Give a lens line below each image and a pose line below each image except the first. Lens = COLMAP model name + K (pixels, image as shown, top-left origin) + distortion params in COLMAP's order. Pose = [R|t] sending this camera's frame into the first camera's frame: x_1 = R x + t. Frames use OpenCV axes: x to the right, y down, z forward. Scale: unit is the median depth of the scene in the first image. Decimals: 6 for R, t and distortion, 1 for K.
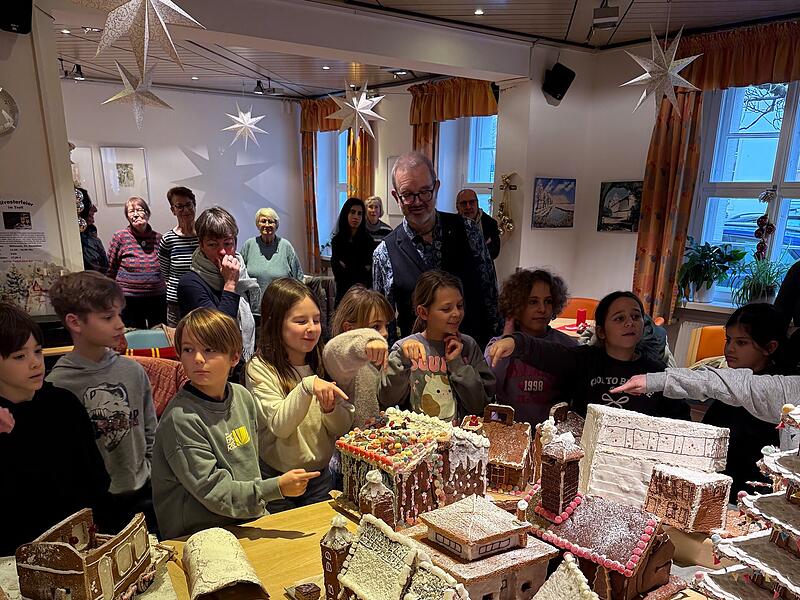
lens RADIAL K [[754.3, 0, 400.4], [0, 754.3, 481.0], [0, 0, 1]] dist [0.107946, -0.159684]
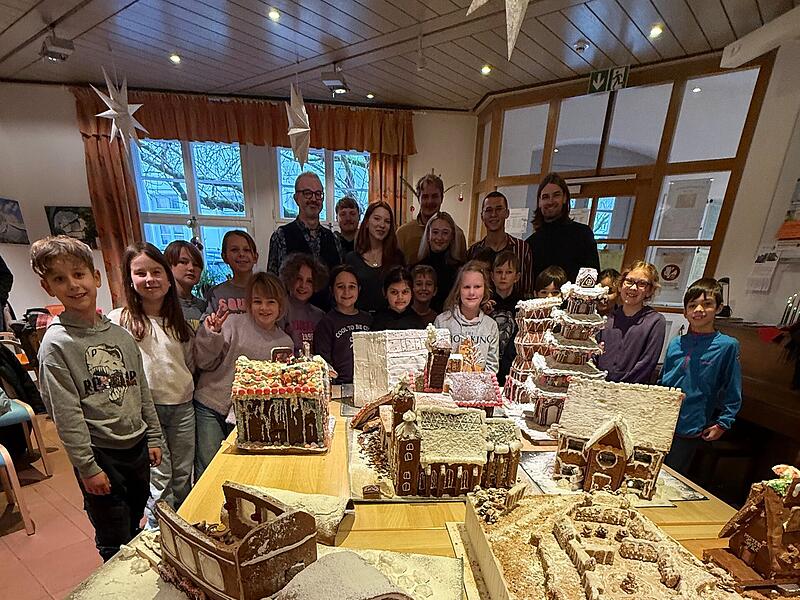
lens RADIAL K [[480.2, 0, 399.8], [0, 480.2, 483.8], [0, 0, 1]] dist [-0.000592, 0.000427]
pose [[0.519126, -0.354240, 0.777831, -0.262950], [0.275338, 0.930863, 0.240173, -0.013403], [-0.809134, 0.089486, 0.580771, 0.202207]]
